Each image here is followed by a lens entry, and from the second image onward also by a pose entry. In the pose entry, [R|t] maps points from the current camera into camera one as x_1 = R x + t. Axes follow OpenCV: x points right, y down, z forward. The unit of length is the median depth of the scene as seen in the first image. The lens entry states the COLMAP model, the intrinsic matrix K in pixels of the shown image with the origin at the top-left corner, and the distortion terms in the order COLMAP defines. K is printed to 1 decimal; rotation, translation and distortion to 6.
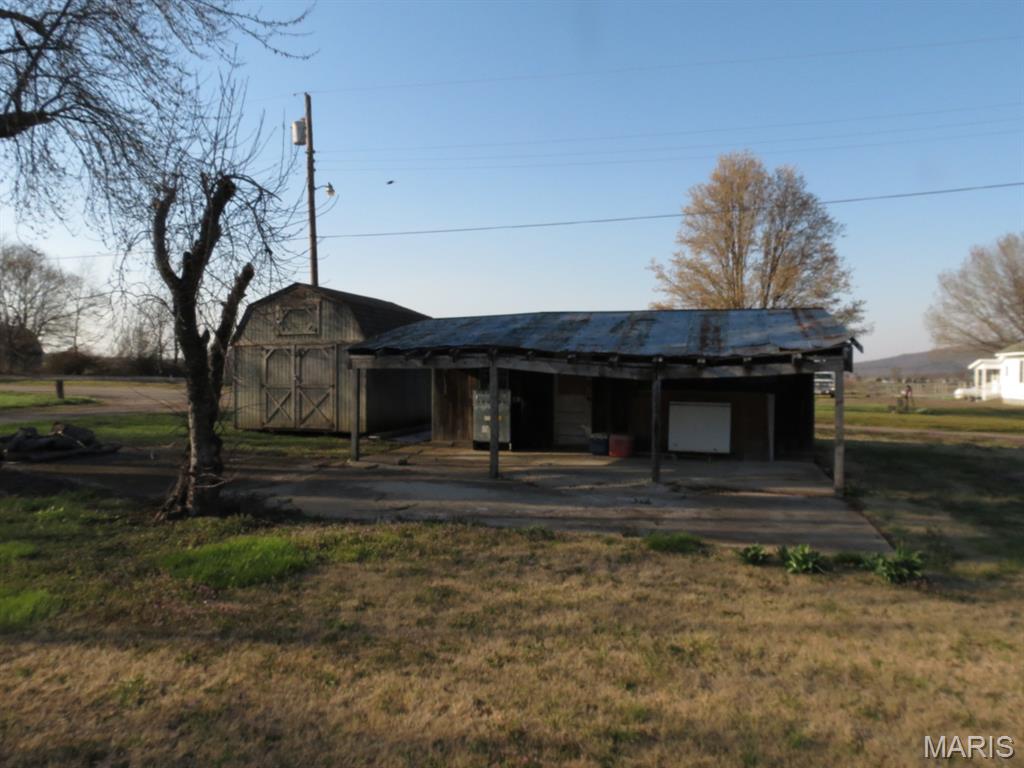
lens RADIAL K [[733.3, 0, 512.0], [0, 733.3, 384.0], [0, 0, 1]] dist [-0.048410, -0.002732]
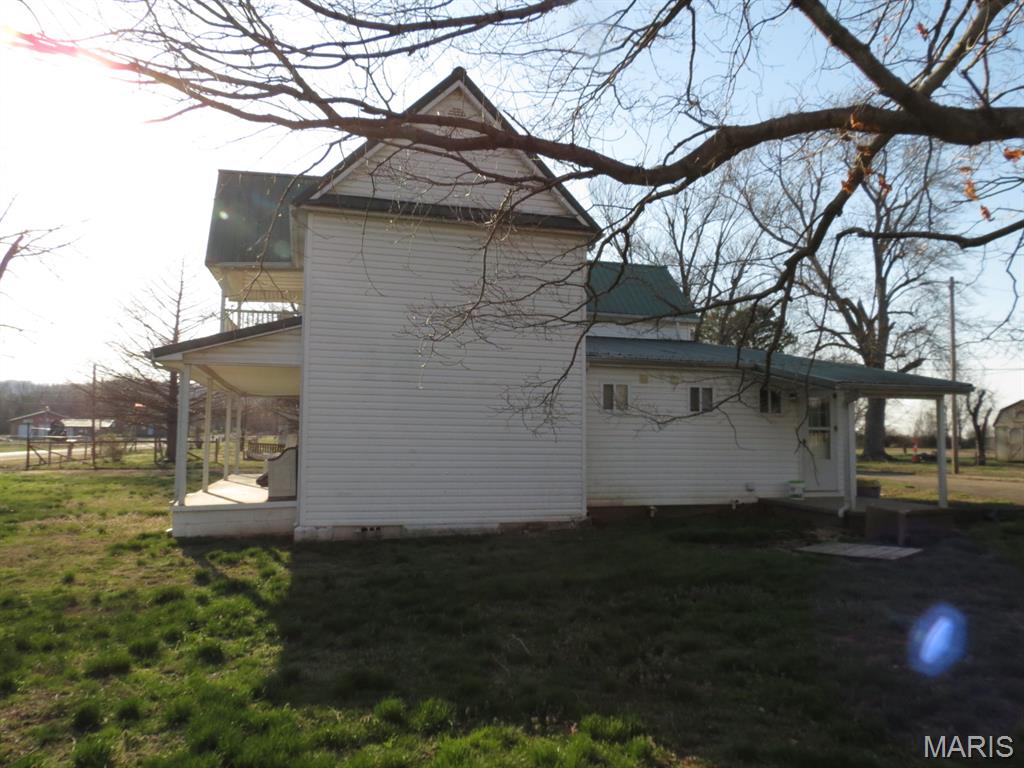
lens RADIAL K [[733.3, 0, 512.0], [0, 733.3, 384.0], [0, 0, 1]] dist [-0.048410, -0.002732]
pose [[0.554095, -0.073105, -0.829238, 1.548454], [-0.017605, 0.994885, -0.099472, 0.155271], [0.832268, 0.069715, 0.549973, -3.578688]]
